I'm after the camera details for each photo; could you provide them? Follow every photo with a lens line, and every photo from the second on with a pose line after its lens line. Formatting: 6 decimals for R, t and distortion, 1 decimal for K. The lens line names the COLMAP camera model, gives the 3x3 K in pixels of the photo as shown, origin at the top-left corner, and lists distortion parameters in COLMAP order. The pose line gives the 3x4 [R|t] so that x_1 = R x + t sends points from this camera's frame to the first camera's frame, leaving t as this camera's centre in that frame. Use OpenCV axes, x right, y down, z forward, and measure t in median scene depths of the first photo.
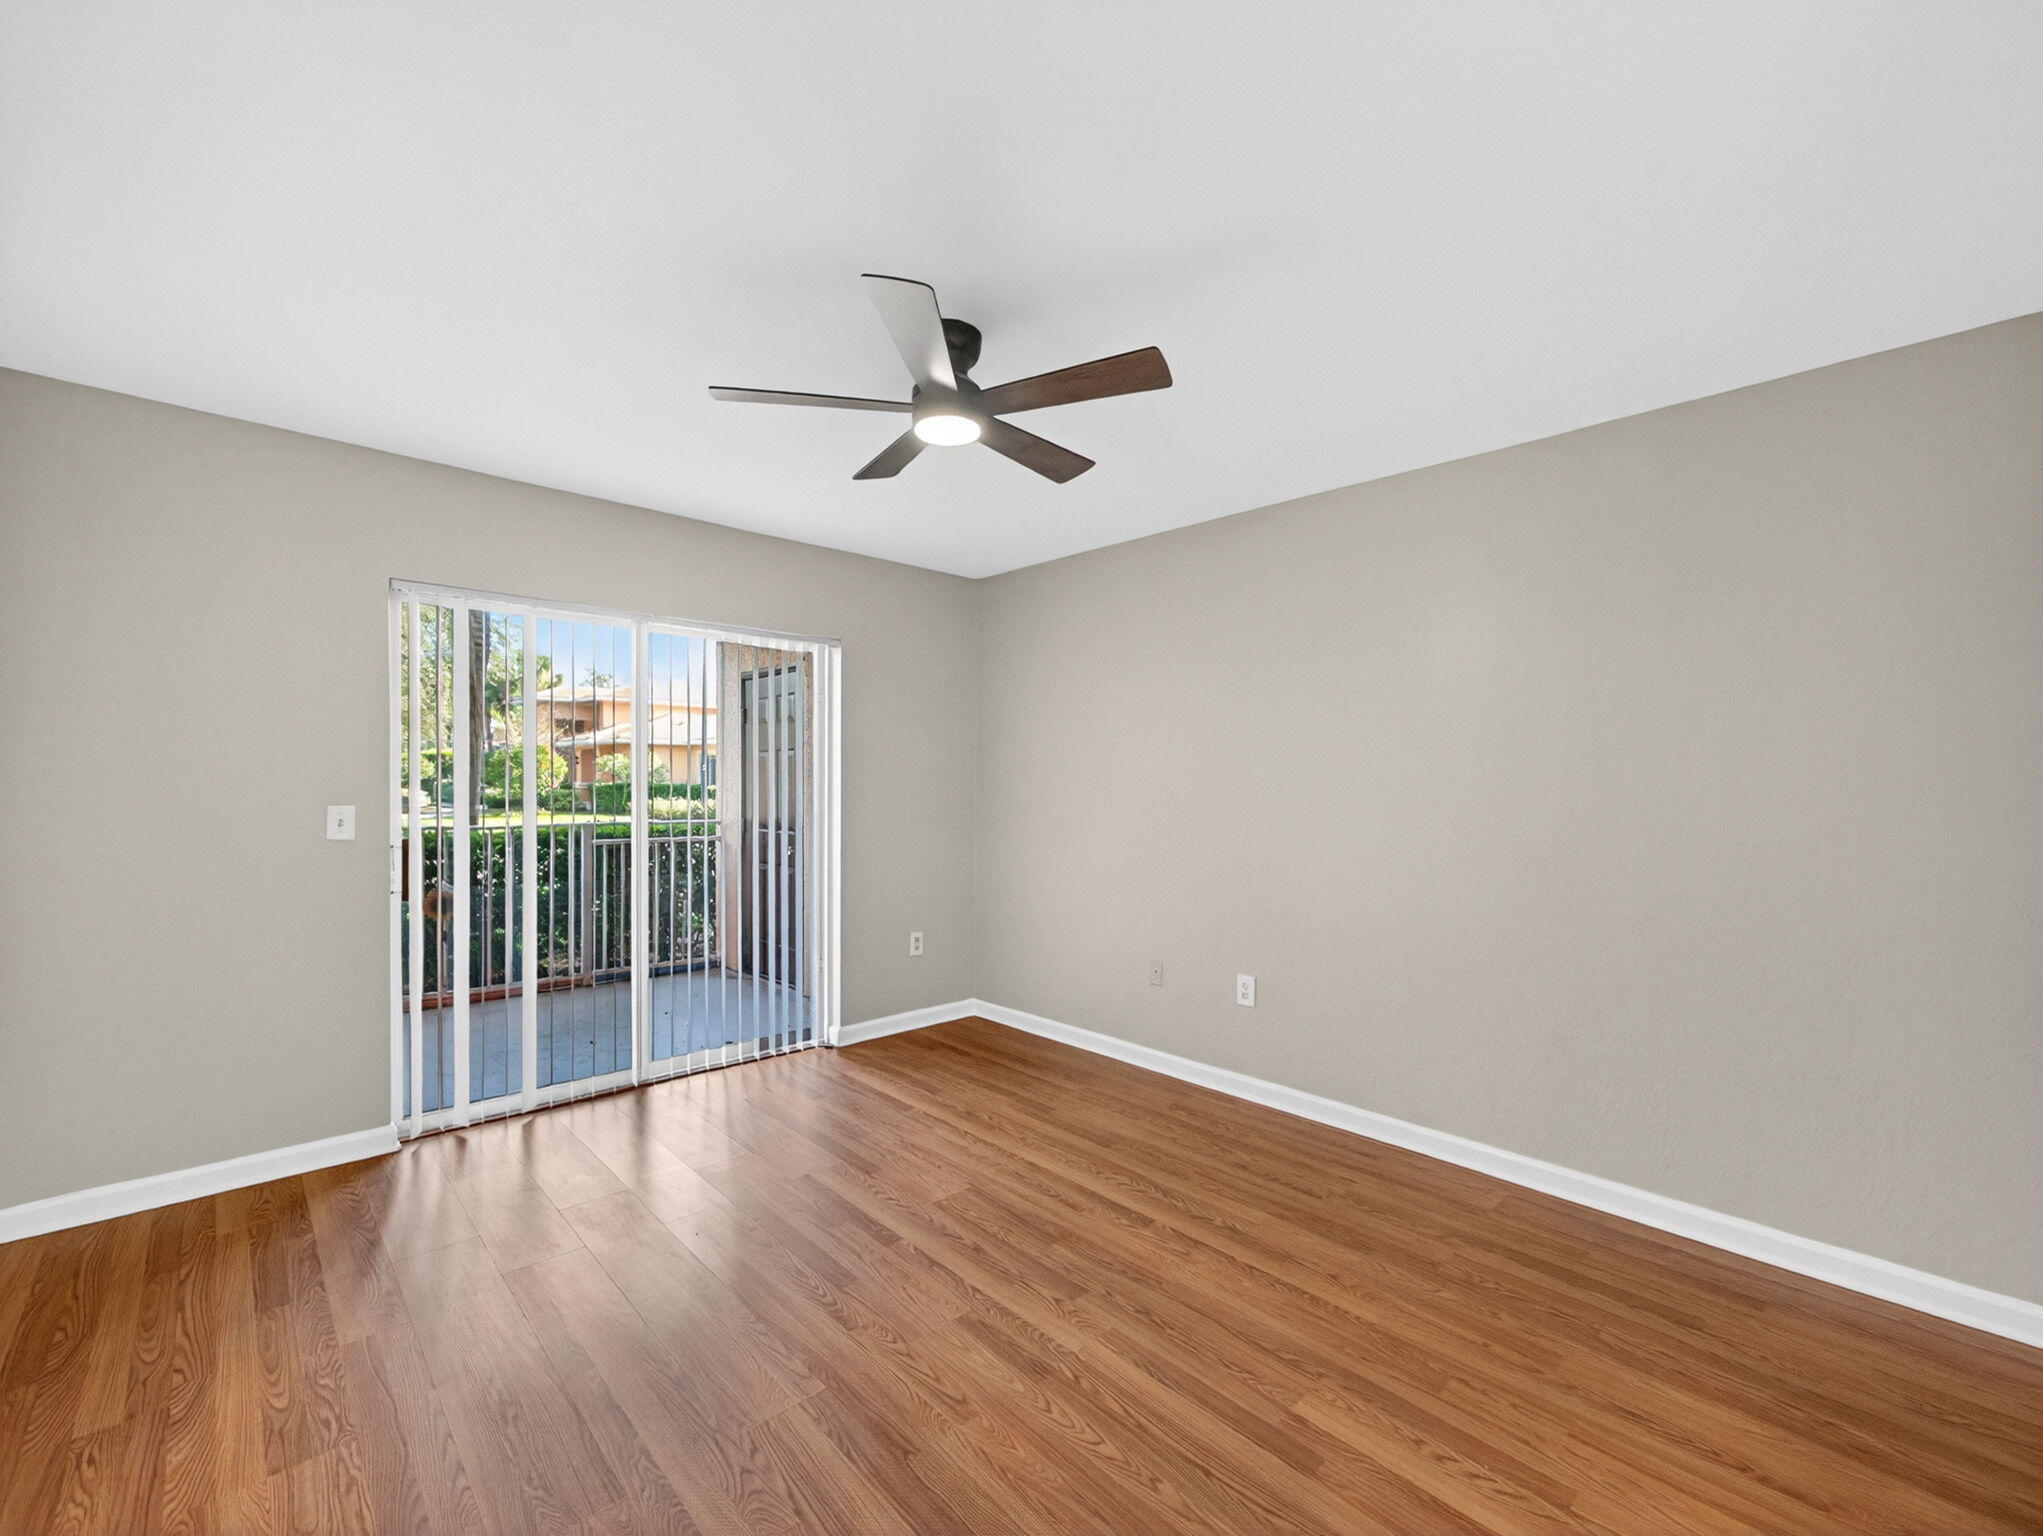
lens RADIAL K [[879.2, 0, 1041.6], [0, 879.2, 771.1], [0, 0, 1]] dist [0.012346, 0.000286]
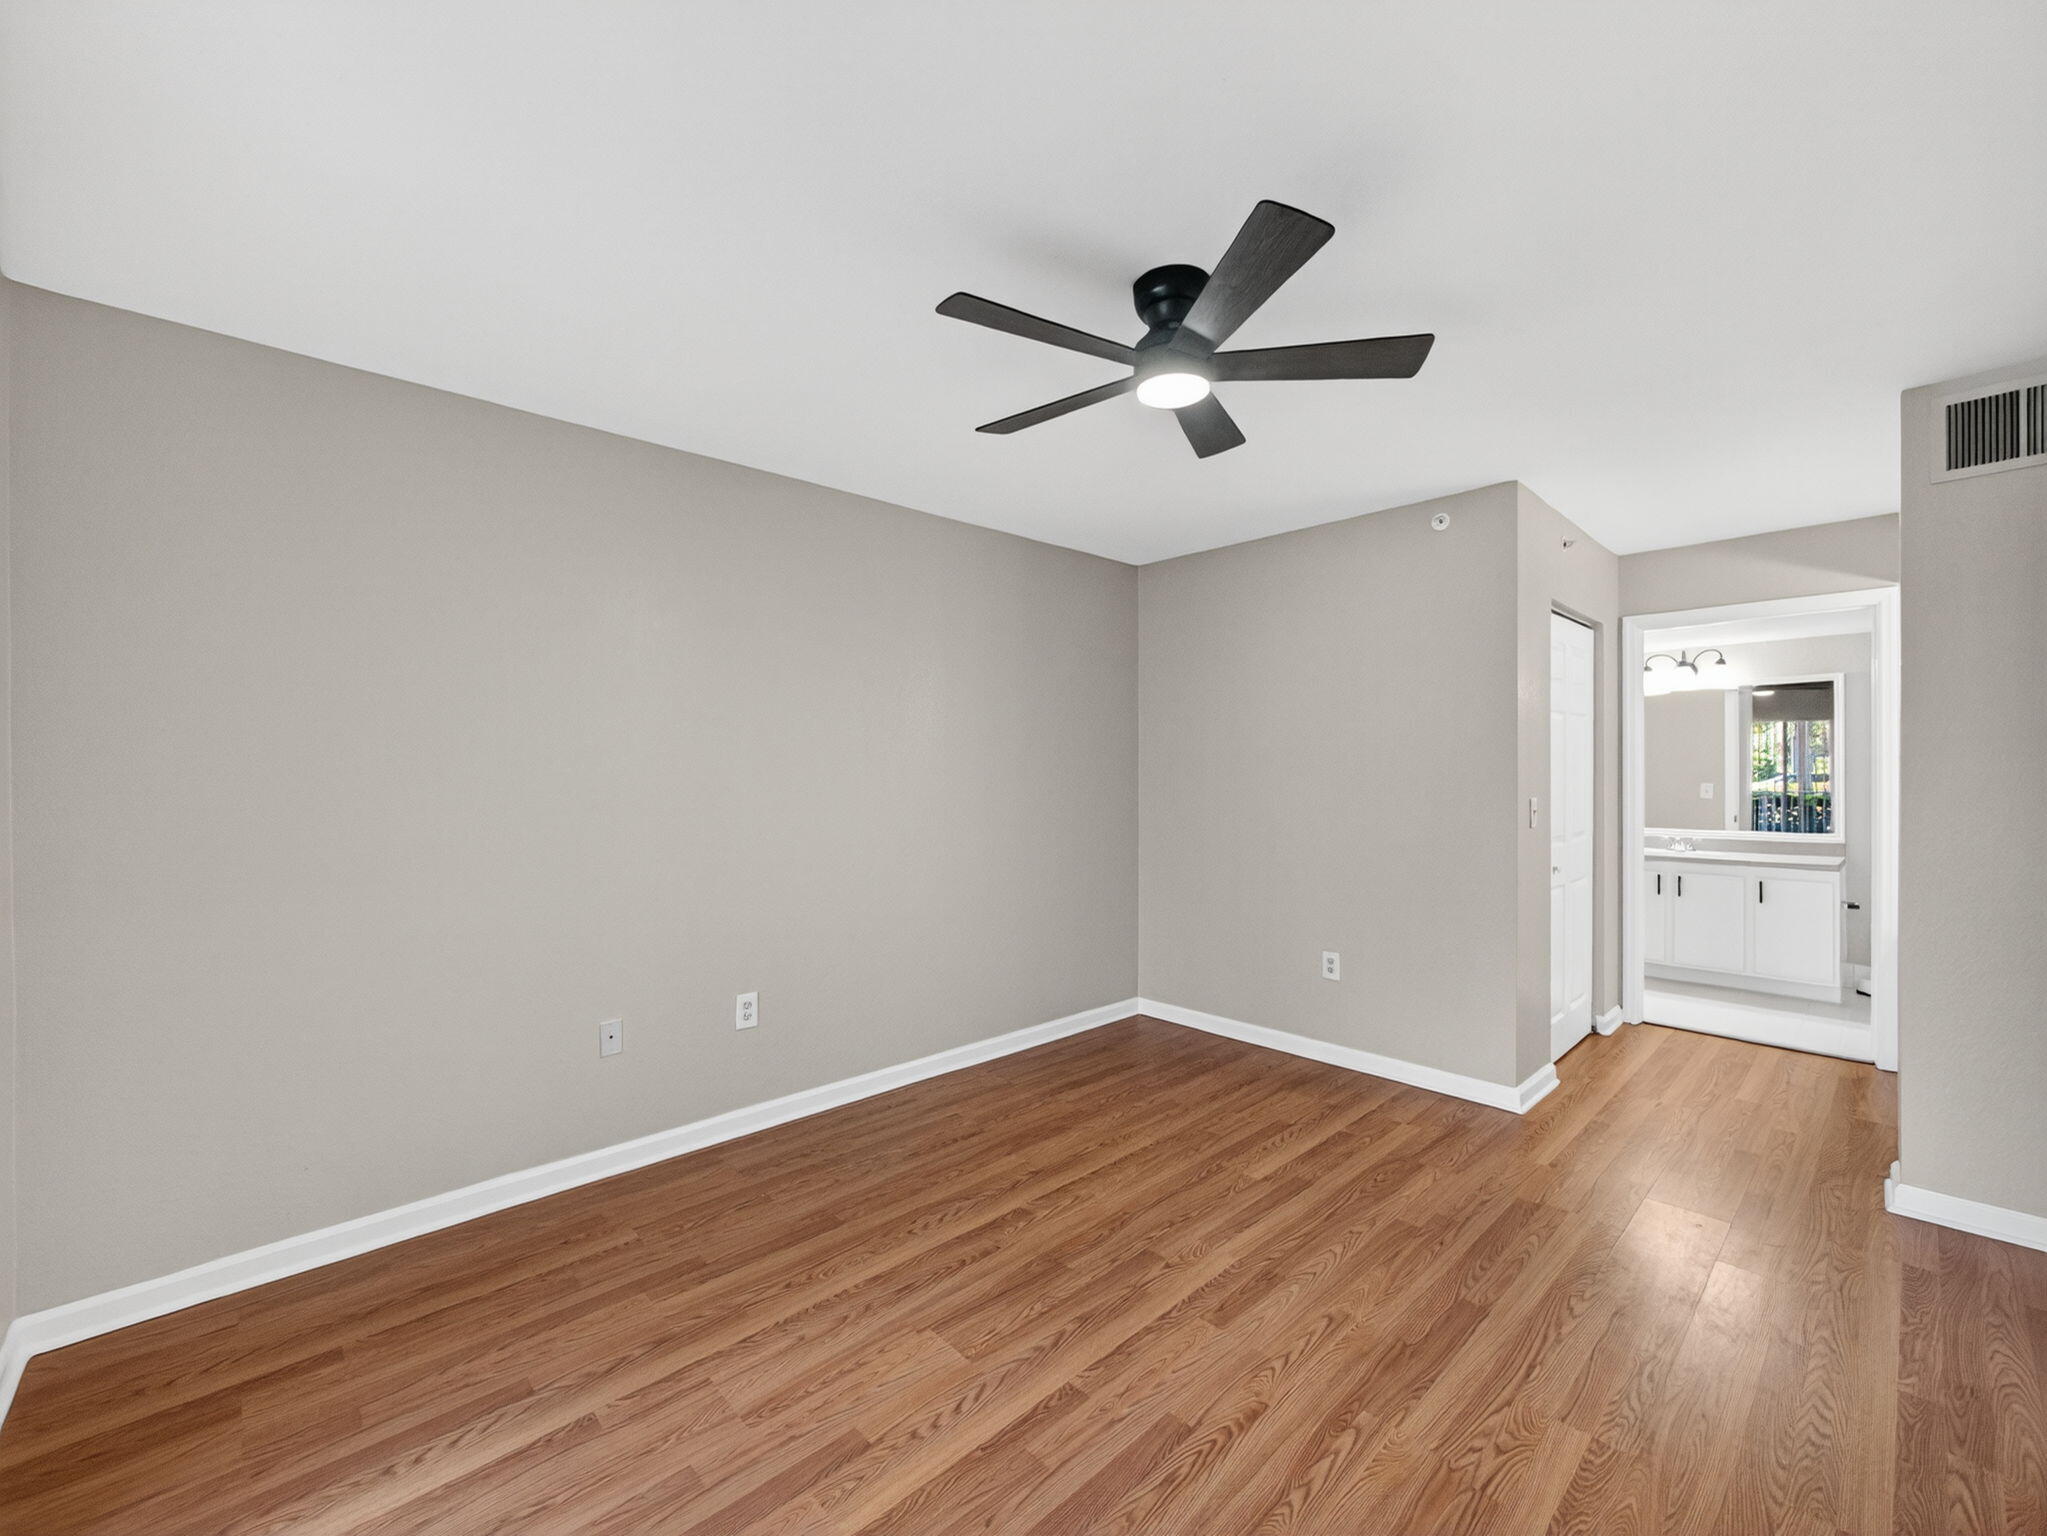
lens RADIAL K [[839.1, 0, 1023.5], [0, 839.1, 768.0], [0, 0, 1]] dist [0.000440, 0.000375]
pose [[-0.006754, 0.010992, 0.999917, -0.945850], [-0.016226, 0.999807, -0.011100, 0.017333], [-0.999846, -0.016300, -0.006574, 1.135497]]
